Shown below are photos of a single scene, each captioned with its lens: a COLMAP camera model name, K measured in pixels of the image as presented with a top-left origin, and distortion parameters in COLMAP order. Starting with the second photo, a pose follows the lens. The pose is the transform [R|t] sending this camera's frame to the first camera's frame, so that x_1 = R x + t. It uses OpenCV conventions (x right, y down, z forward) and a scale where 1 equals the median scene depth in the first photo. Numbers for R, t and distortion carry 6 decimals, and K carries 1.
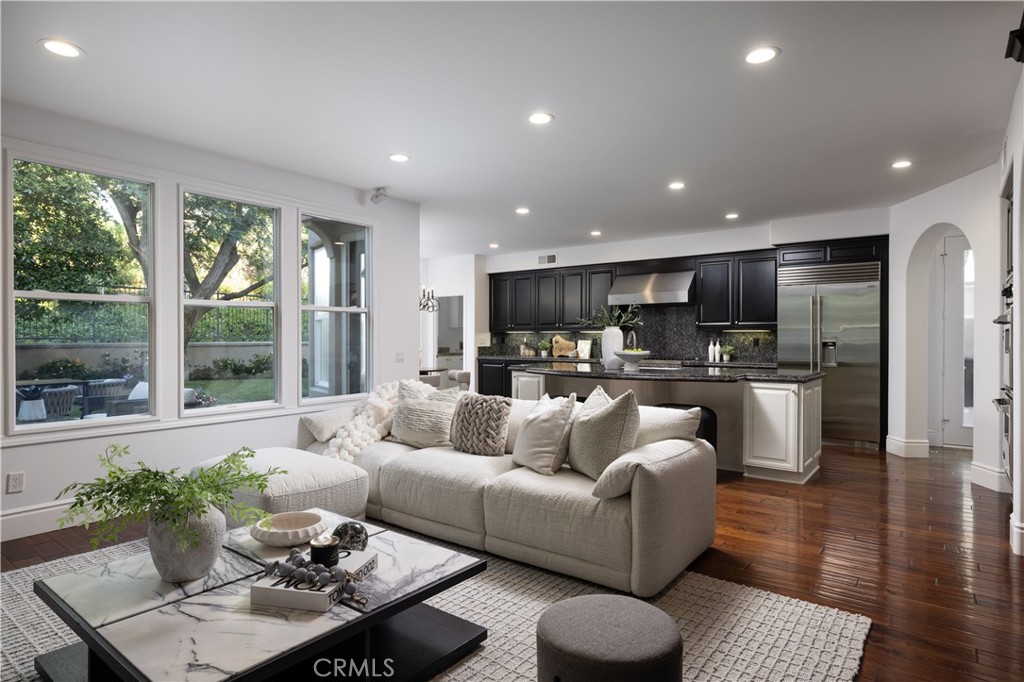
lens RADIAL K [[571.4, 0, 509.9], [0, 571.4, 339.7], [0, 0, 1]] dist [-0.005366, -0.001892]
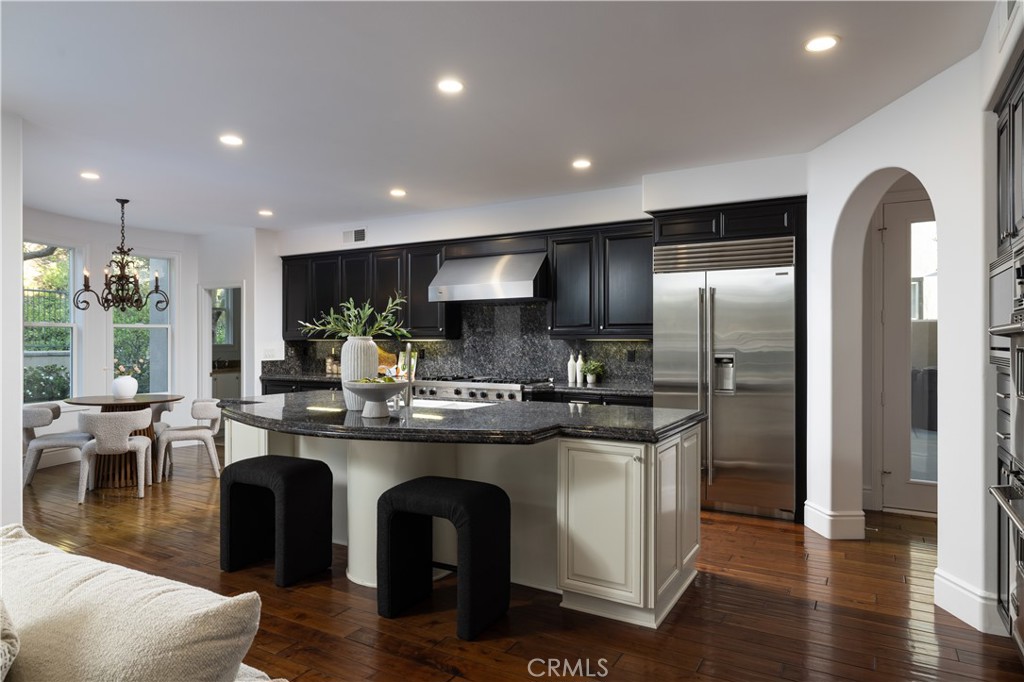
lens RADIAL K [[626.3, 0, 514.2], [0, 626.3, 338.5], [0, 0, 1]] dist [-0.002099, 0.000262]
pose [[0.990938, -0.001734, 0.134306, 0.186024], [0.002554, 0.999979, -0.005935, -0.012398], [-0.134293, 0.006224, 0.990922, 0.262842]]
